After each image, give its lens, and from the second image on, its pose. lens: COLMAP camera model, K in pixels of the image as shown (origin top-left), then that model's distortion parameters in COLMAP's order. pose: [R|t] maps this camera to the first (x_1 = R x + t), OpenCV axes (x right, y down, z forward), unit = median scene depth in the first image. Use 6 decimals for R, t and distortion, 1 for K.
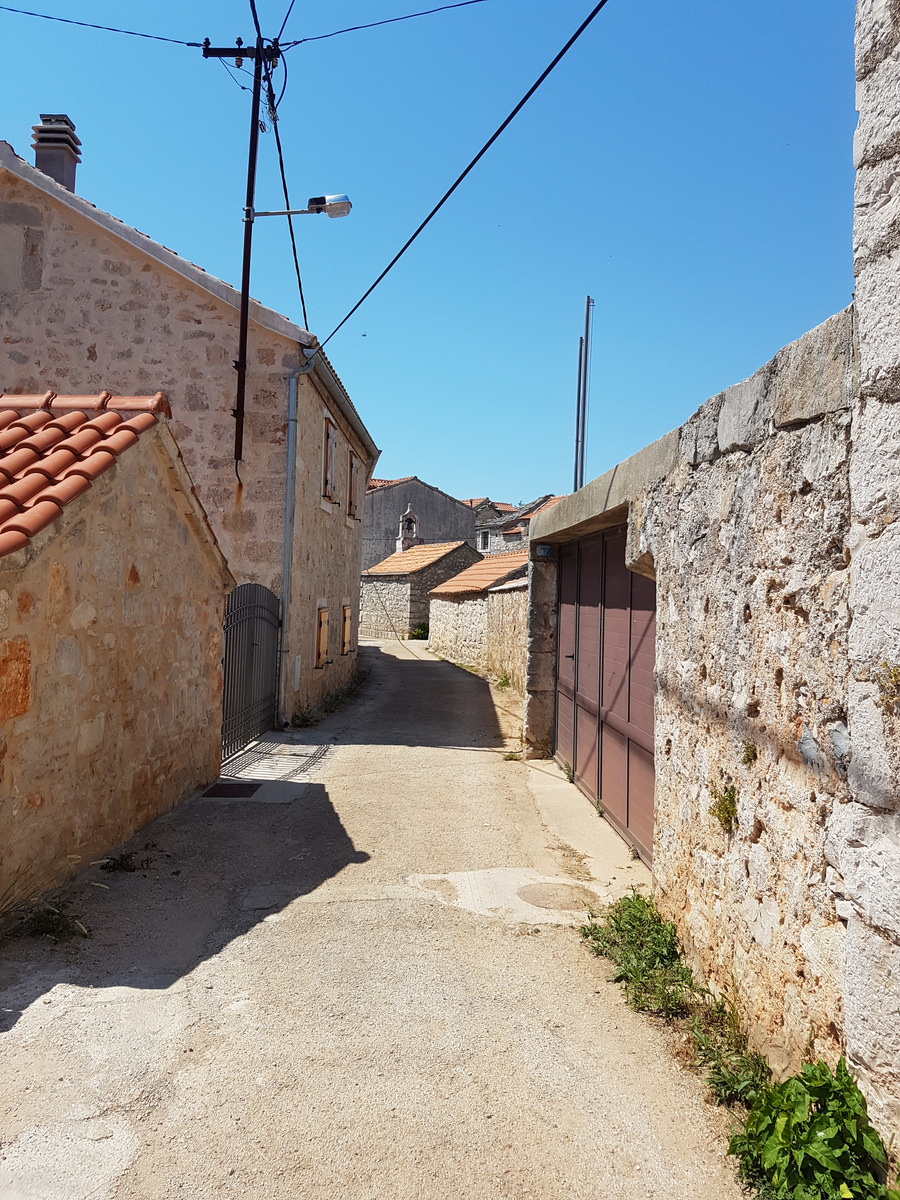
lens RADIAL K [[906.4, 0, 450.0], [0, 906.4, 600.0], [0, 0, 1]] dist [0.259801, -0.000018]
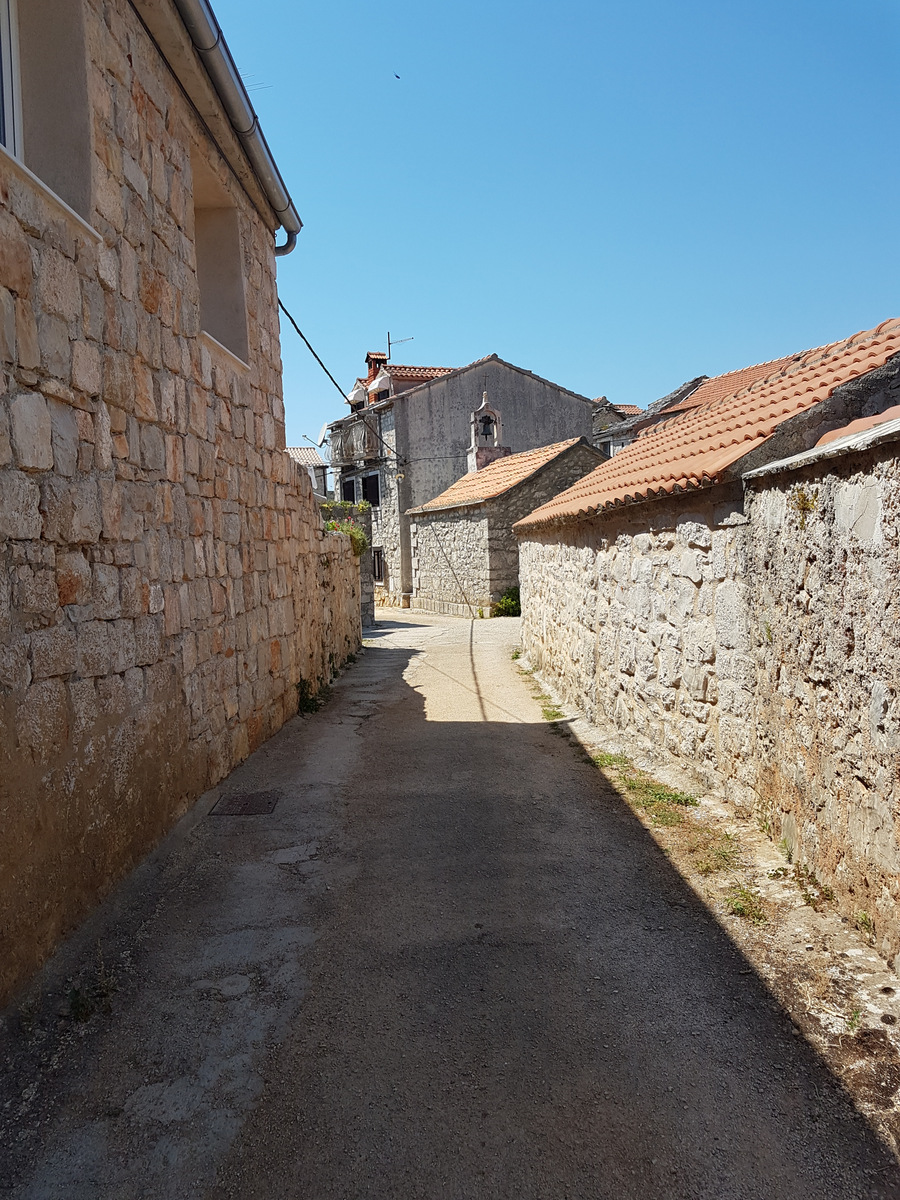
lens RADIAL K [[906.4, 0, 450.0], [0, 906.4, 600.0], [0, 0, 1]] dist [0.259801, -0.000018]
pose [[0.991158, -0.058568, -0.119057, -0.002185], [0.065055, 0.996560, 0.051340, 0.001466], [0.115641, -0.058631, 0.991559, 0.398748]]
